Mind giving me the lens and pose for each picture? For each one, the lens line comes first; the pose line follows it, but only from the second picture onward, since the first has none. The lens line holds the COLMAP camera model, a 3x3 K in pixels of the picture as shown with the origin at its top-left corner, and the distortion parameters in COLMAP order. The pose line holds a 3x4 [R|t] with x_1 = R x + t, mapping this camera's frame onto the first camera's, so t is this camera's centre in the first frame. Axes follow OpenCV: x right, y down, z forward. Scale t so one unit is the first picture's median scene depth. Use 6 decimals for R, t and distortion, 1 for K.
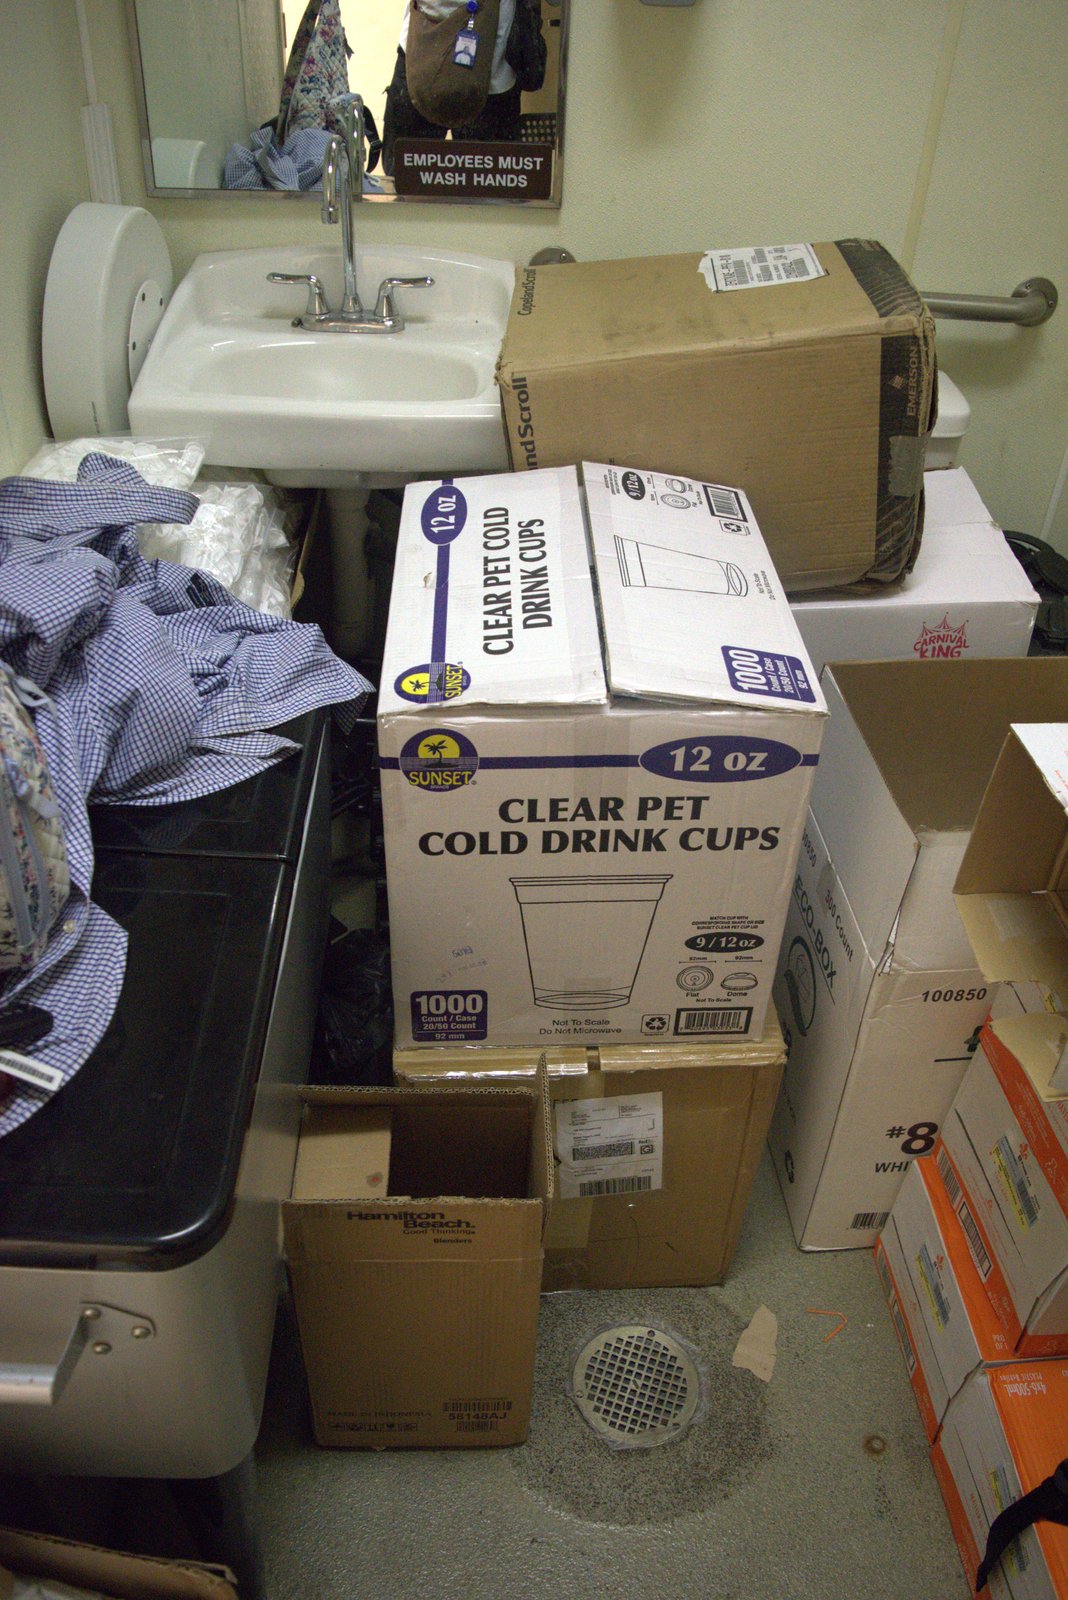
lens RADIAL K [[1257.7, 0, 534.1], [0, 1257.7, 820.4], [0, 0, 1]] dist [-0.097822, 0.025479]
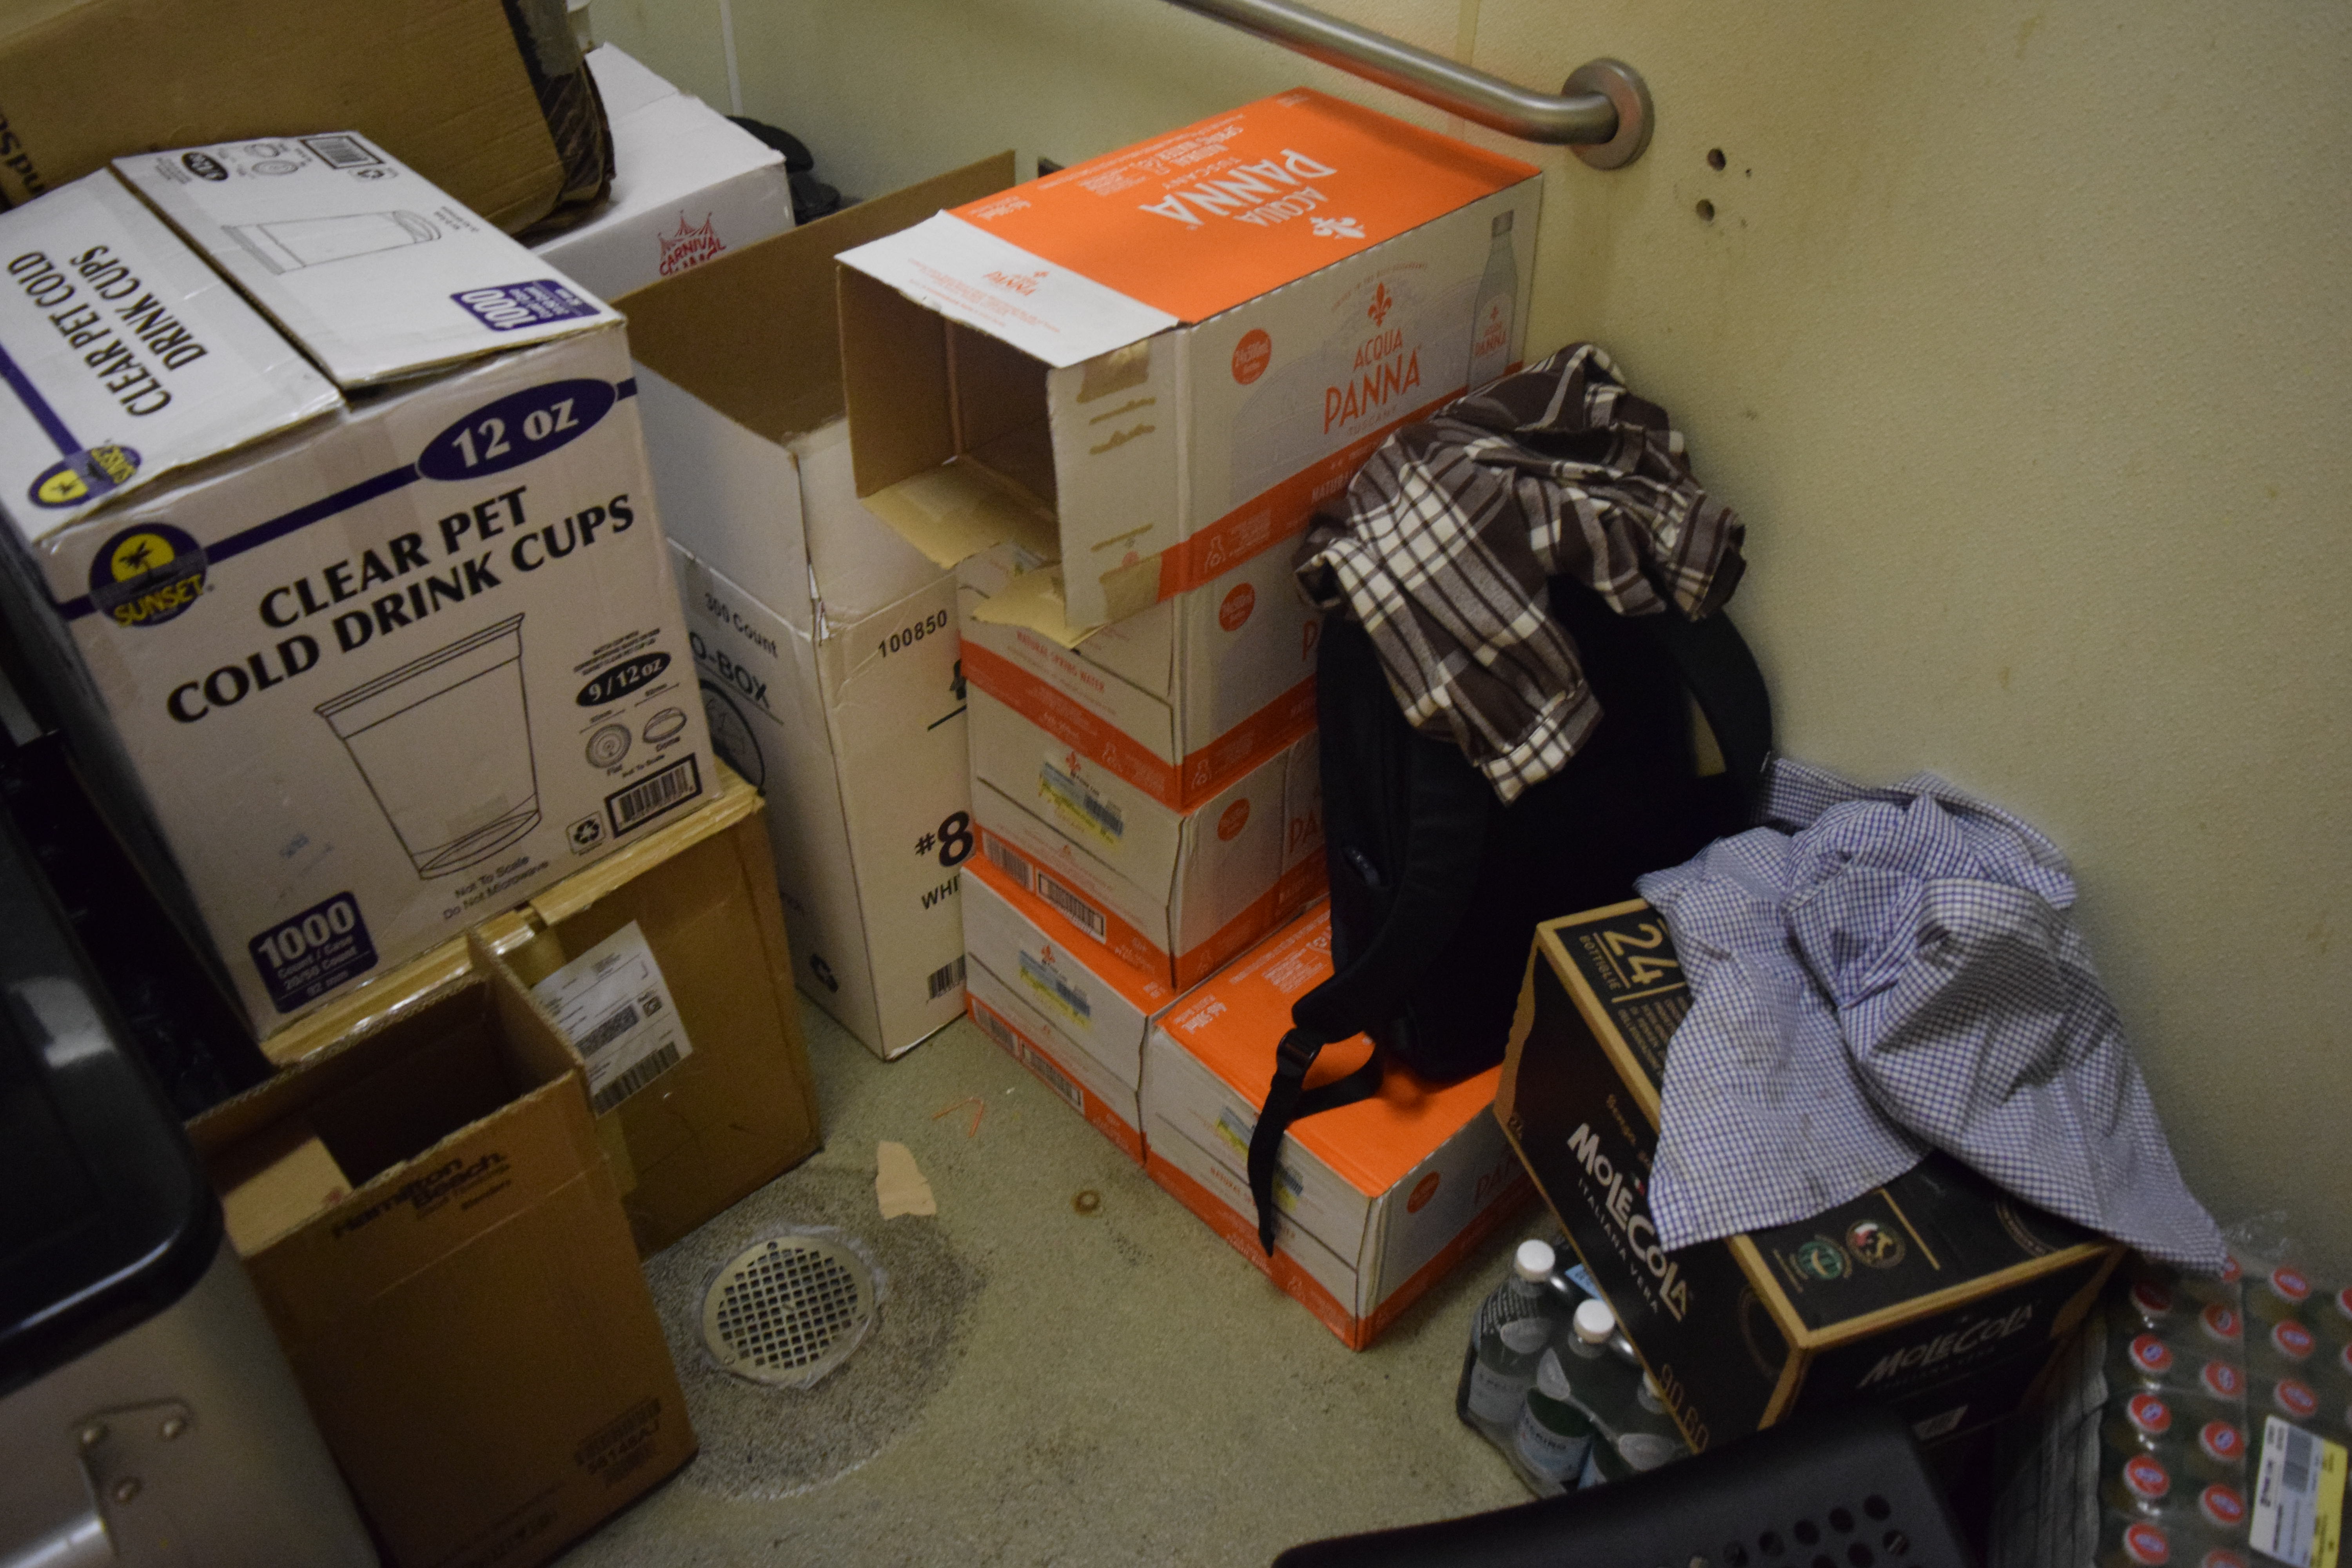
lens RADIAL K [[1848.8, 0, 1178.5], [0, 1848.8, 759.7], [0, 0, 1]] dist [-0.097822, 0.025479]
pose [[0.766642, -0.437532, 0.469920, -0.131353], [0.416578, 0.895874, 0.154511, 0.111628], [-0.488593, 0.077304, 0.869081, -0.107514]]
